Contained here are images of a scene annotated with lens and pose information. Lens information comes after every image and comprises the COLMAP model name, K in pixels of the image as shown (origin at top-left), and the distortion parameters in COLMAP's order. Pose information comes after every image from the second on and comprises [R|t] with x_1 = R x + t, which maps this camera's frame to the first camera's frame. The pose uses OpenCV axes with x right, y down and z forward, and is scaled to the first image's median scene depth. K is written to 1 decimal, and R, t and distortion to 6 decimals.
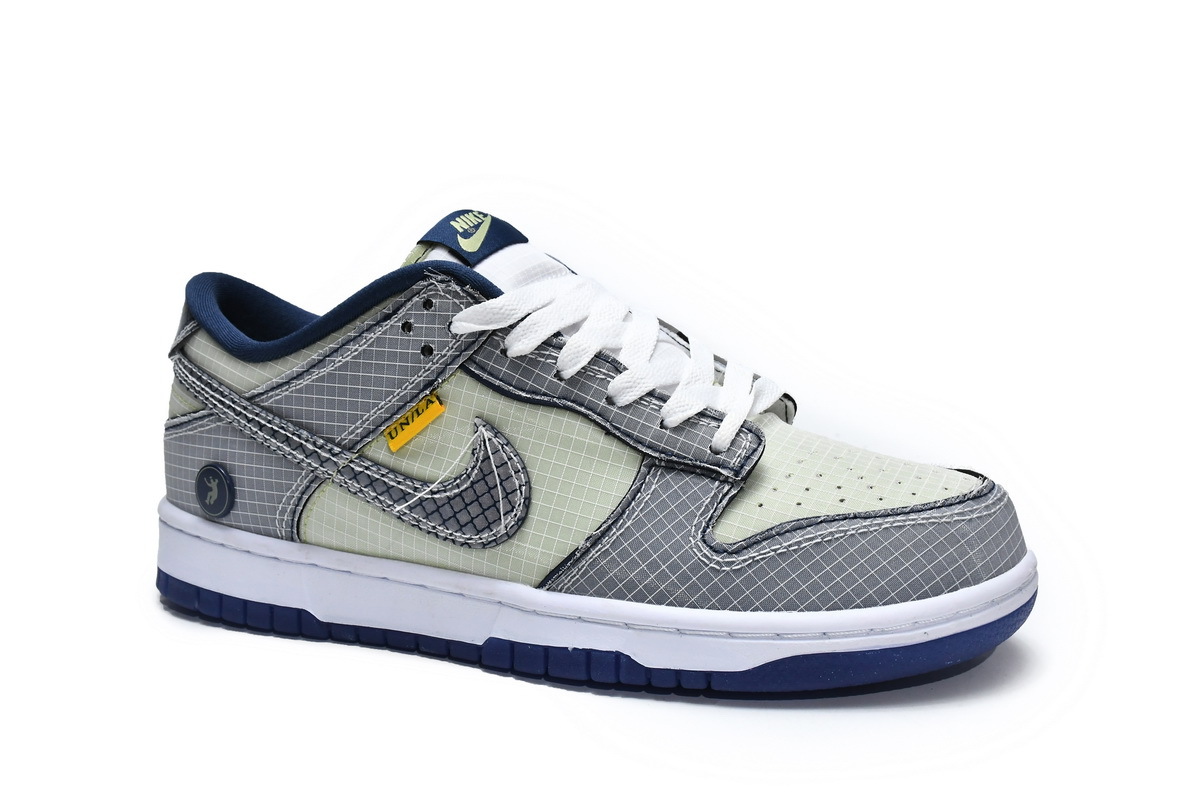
lens RADIAL K [[1390.1, 0, 590.5], [0, 1390.1, 396.7], [0, 0, 1]] dist [-0.020539, 0.000000]
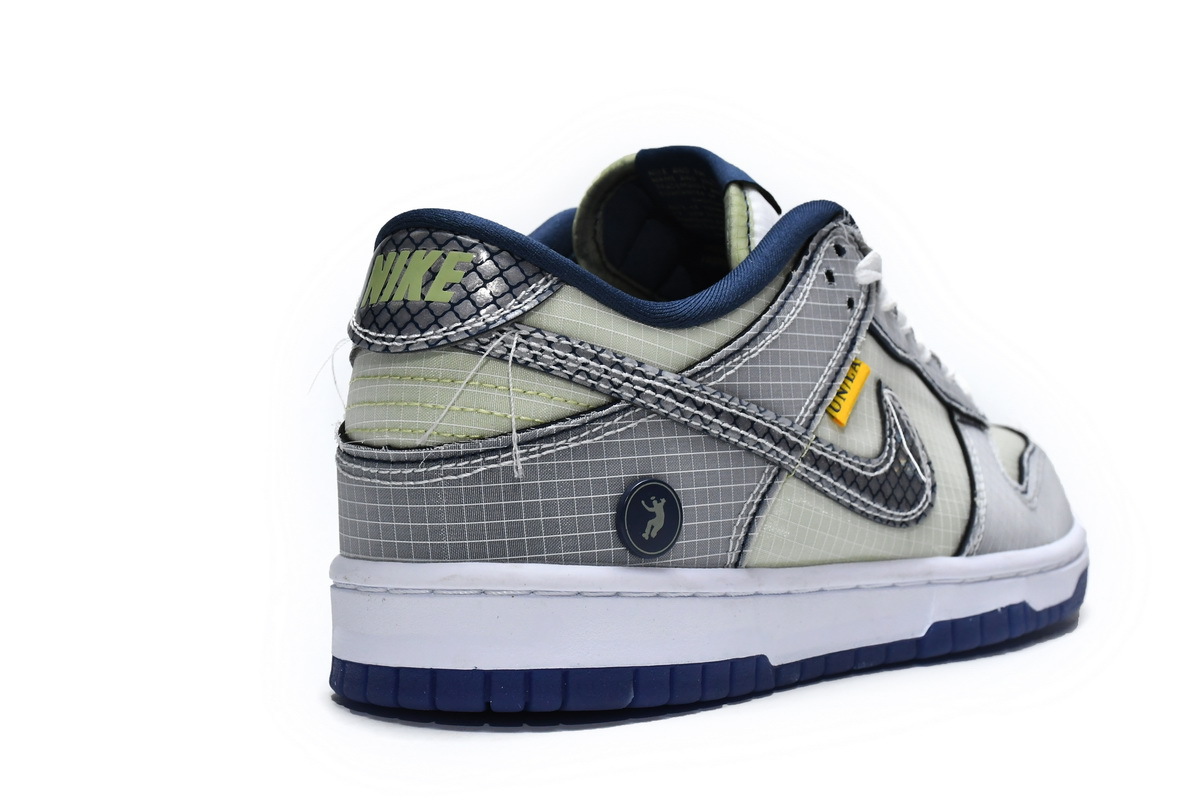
lens RADIAL K [[2038.5, 0, 599.2], [0, 2038.5, 401.2], [0, 0, 1]] dist [0.146605, 0.000000]
pose [[0.283959, -0.021777, 0.958589, -1.378836], [0.130168, 0.991362, -0.016038, 0.026190], [-0.949960, 0.129332, 0.284341, 0.811874]]
